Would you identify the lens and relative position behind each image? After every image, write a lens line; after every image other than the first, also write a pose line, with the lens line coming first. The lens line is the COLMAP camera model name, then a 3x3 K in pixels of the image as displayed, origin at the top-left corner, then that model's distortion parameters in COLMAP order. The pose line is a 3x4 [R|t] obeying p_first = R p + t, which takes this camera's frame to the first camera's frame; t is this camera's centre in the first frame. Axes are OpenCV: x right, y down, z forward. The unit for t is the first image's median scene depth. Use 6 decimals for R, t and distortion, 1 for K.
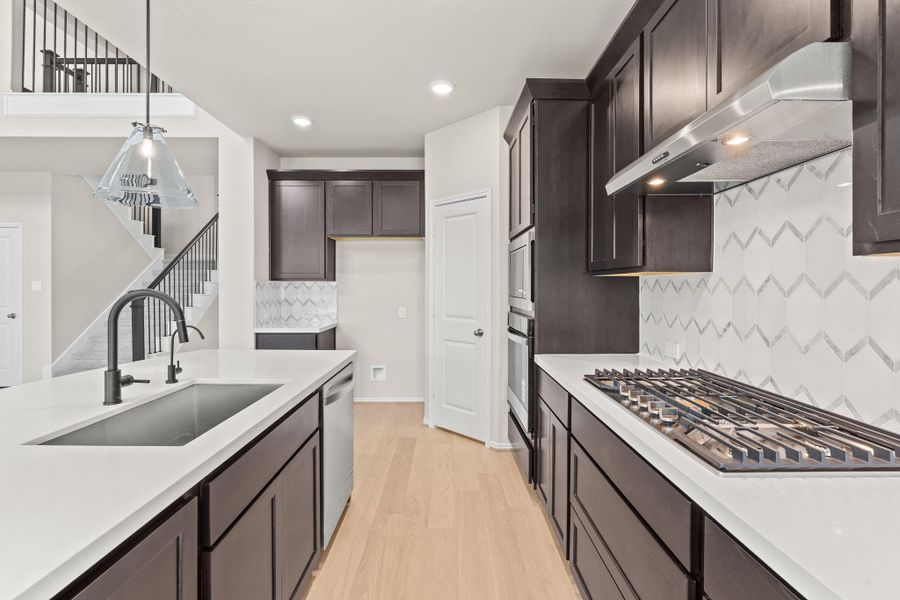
lens RADIAL K [[418.6, 0, 450.6], [0, 418.6, 289.8], [0, 0, 1]] dist [0.001646, 0.000187]
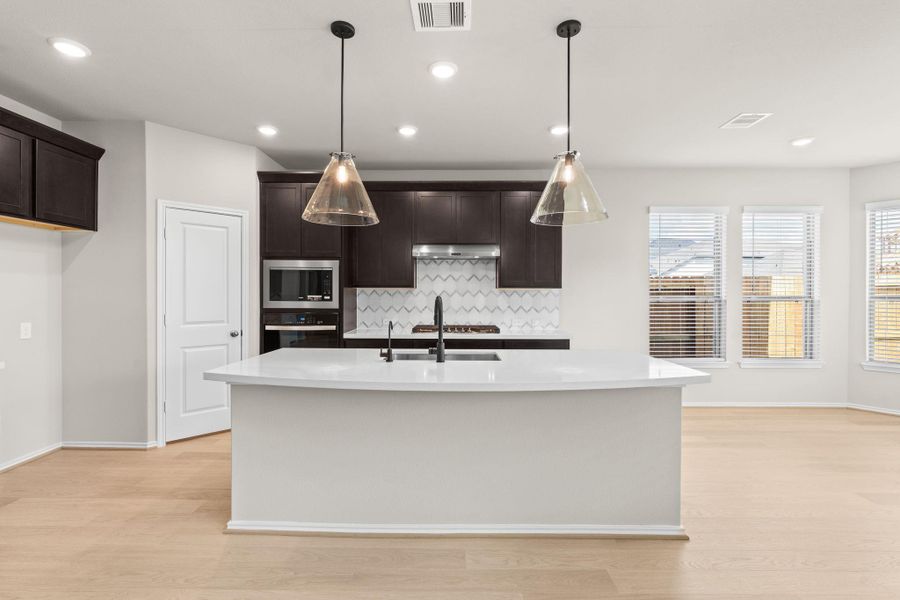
lens RADIAL K [[414.6, 0, 449.9], [0, 414.6, 290.9], [0, 0, 1]] dist [-0.001017, 0.000157]
pose [[0.017920, 0.004403, 0.999830, -1.940795], [0.004559, 0.999980, -0.004485, -0.012820], [-0.999829, 0.004638, 0.017899, 0.716843]]
